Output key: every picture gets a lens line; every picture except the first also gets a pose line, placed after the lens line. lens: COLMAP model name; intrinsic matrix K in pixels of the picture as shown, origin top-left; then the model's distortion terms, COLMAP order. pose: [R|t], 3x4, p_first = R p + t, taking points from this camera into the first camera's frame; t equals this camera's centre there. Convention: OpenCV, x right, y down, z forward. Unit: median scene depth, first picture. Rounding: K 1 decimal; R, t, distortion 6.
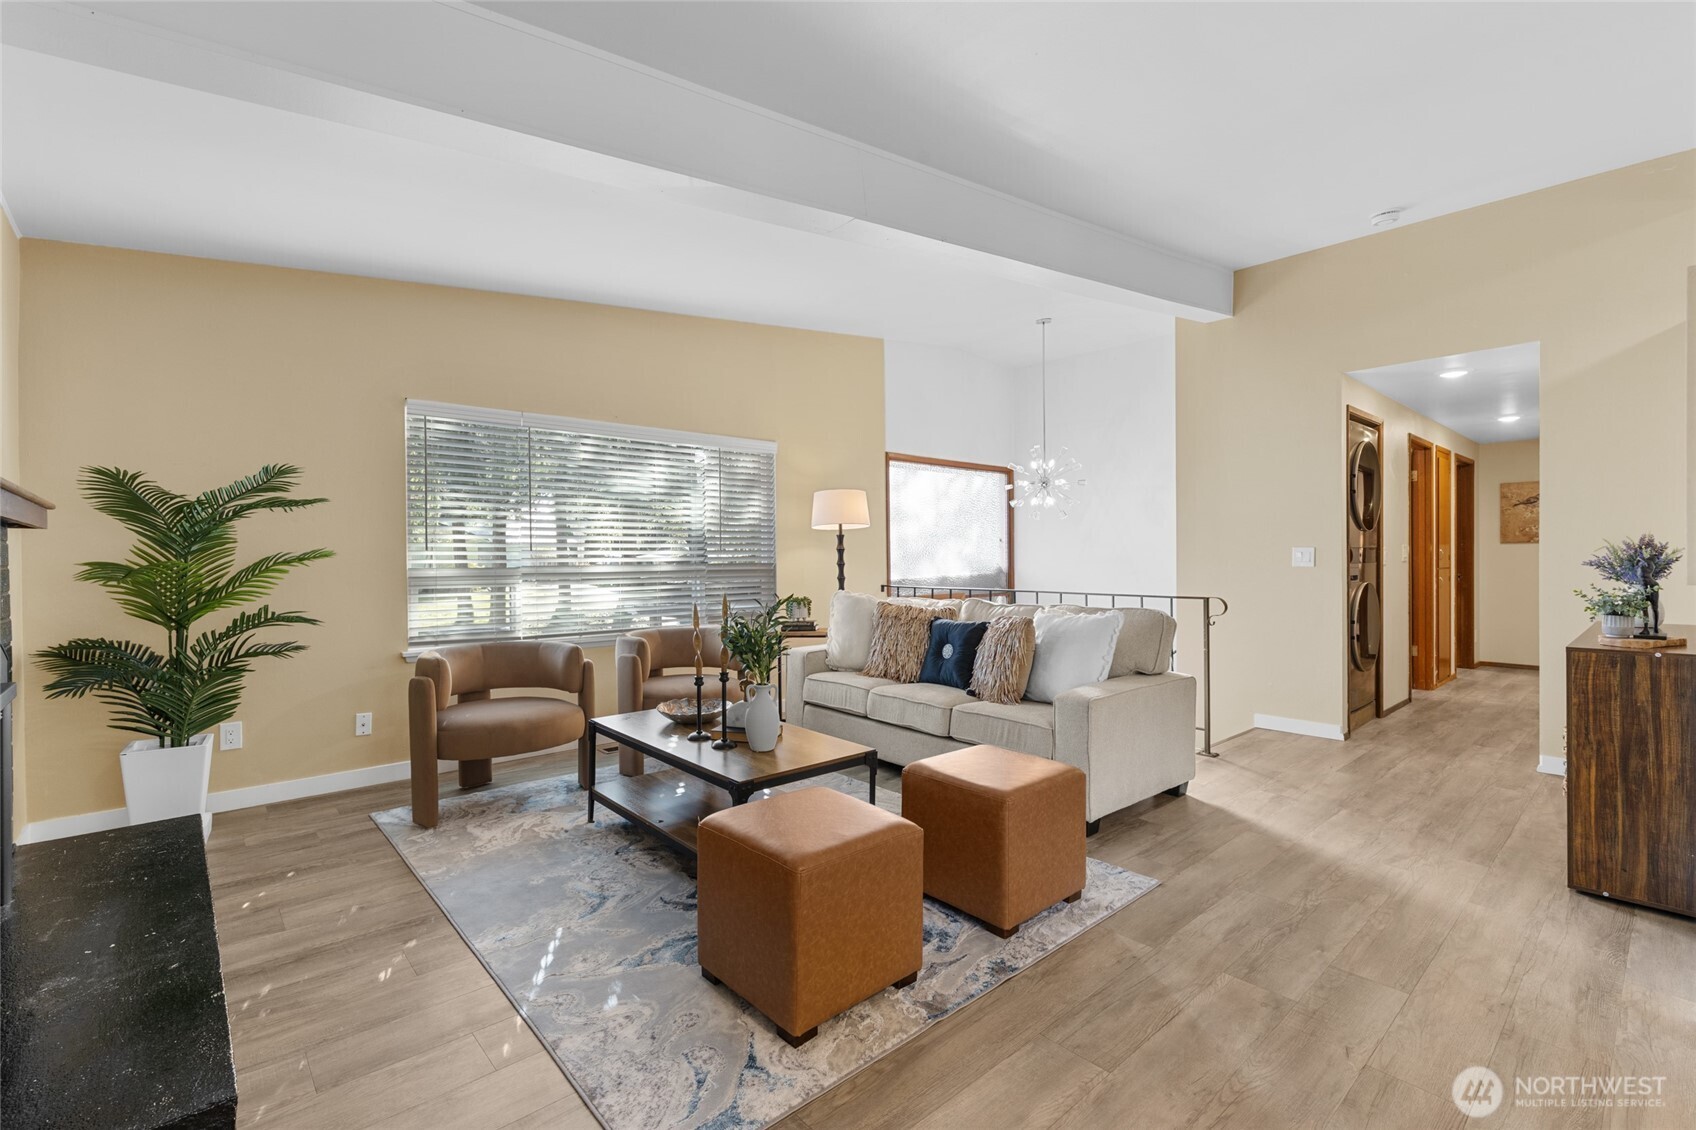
lens RADIAL K [[762.2, 0, 844.8], [0, 762.2, 562.2], [0, 0, 1]] dist [-0.000482, -0.000198]
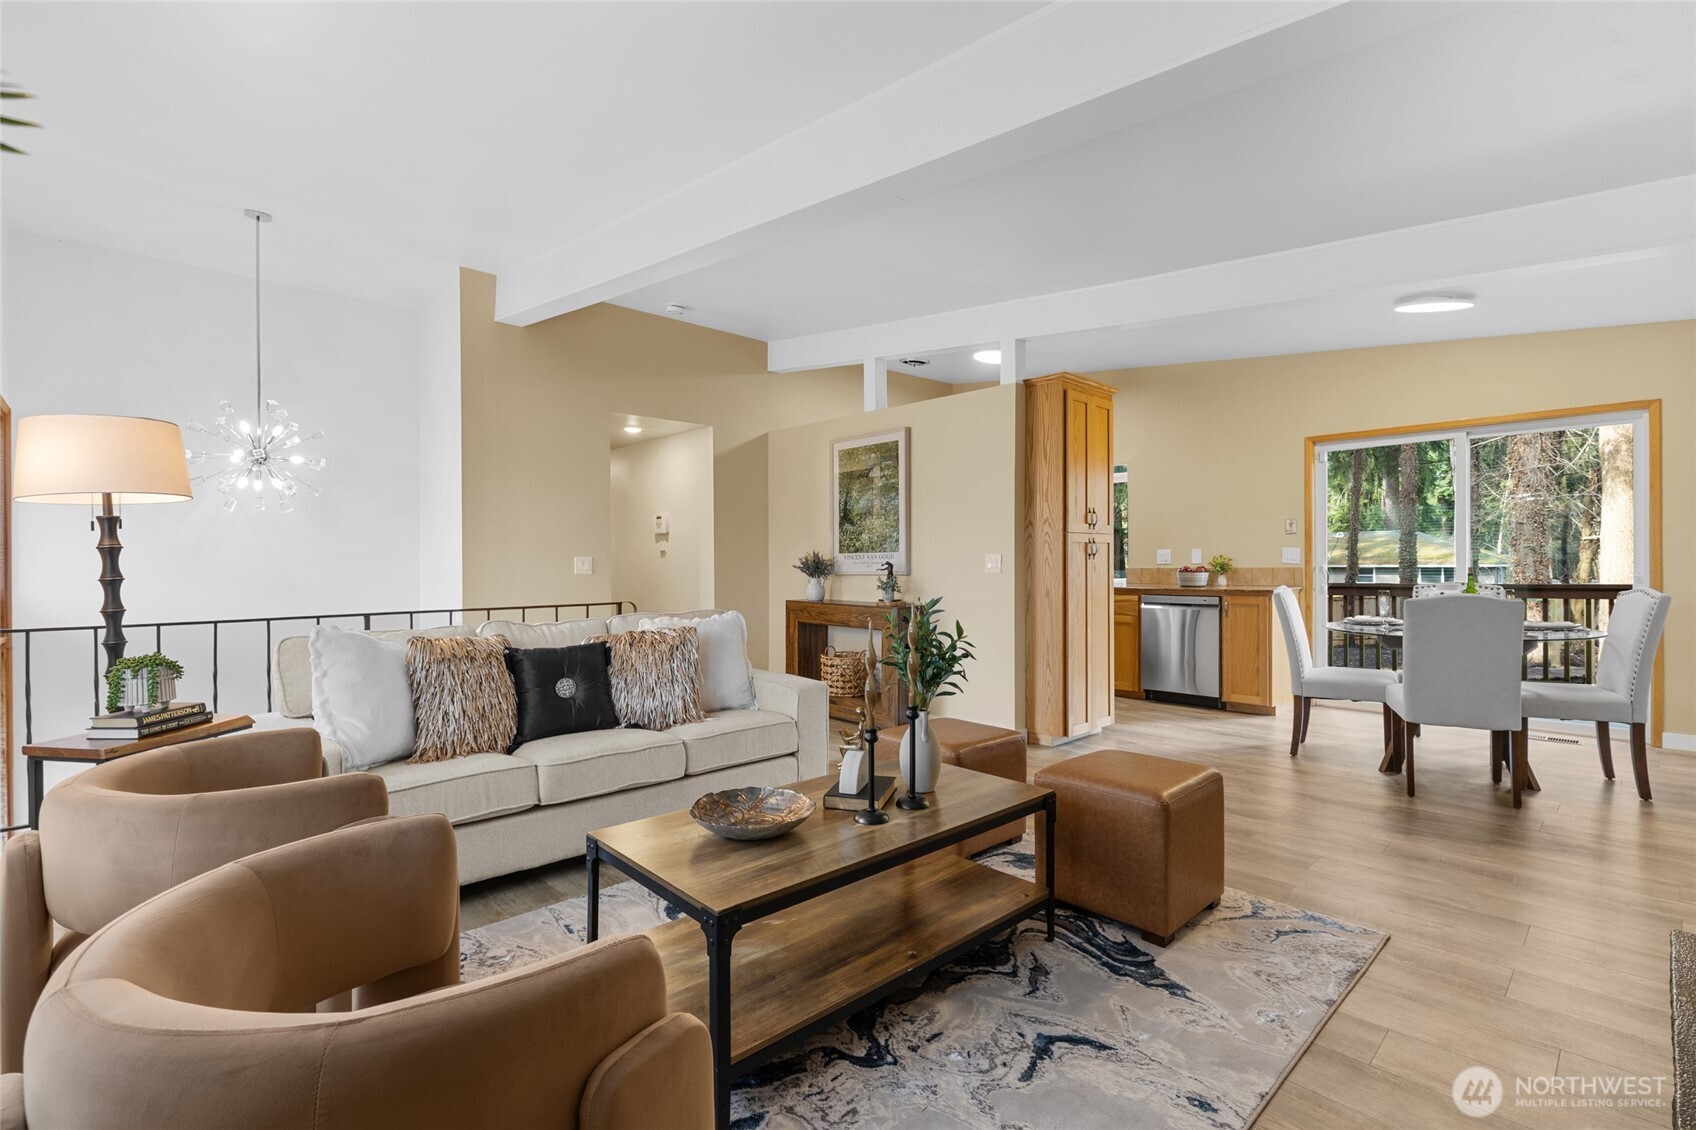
lens RADIAL K [[762.2, 0, 847.7], [0, 762.2, 563.5], [0, 0, 1]] dist [-0.000482, -0.000198]
pose [[-0.031938, 0.002384, 0.999487, -0.512789], [0.013641, 0.999905, -0.001949, -0.000734], [-0.999397, 0.013571, -0.031967, 0.606134]]
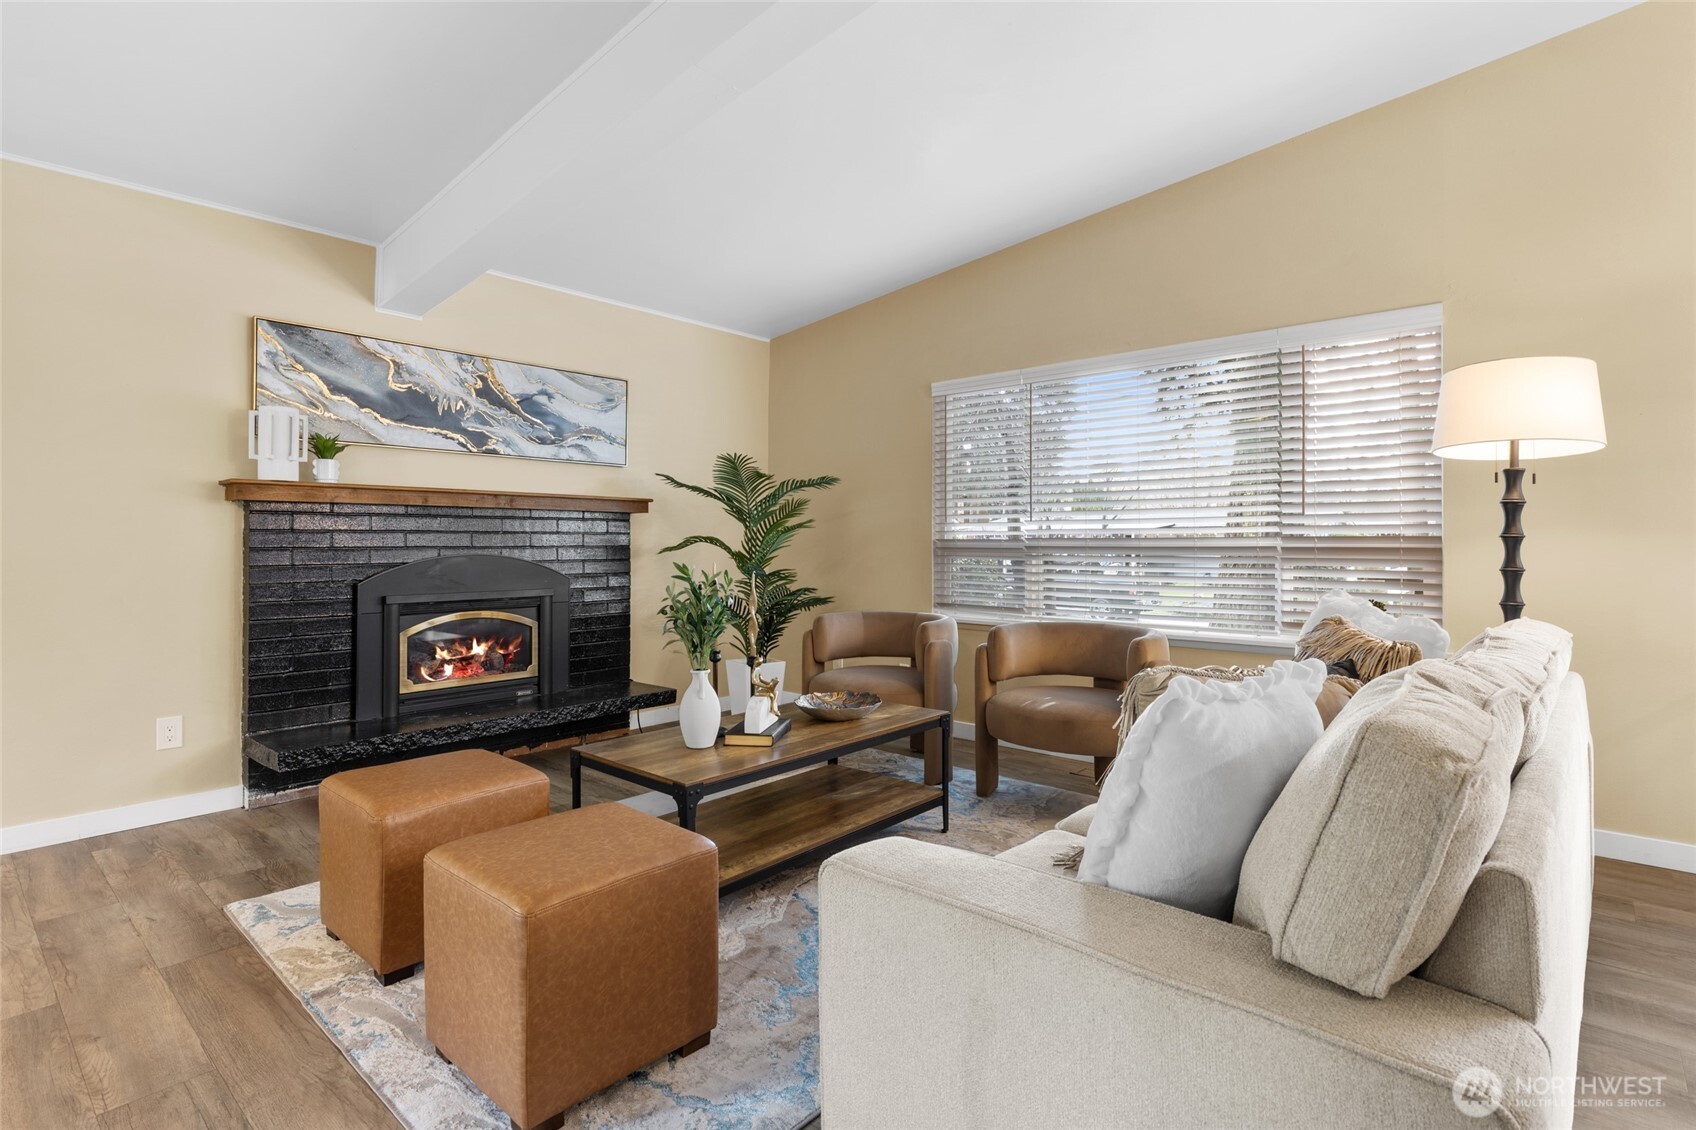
lens RADIAL K [[825.4, 0, 843.2], [0, 825.4, 556.5], [0, 0, 1]] dist [0.000131, -0.000055]
pose [[0.102324, 0.020627, -0.994537, 0.462766], [-0.009038, 0.999763, 0.019805, 0.008757], [0.994710, 0.006962, 0.102486, 0.600325]]
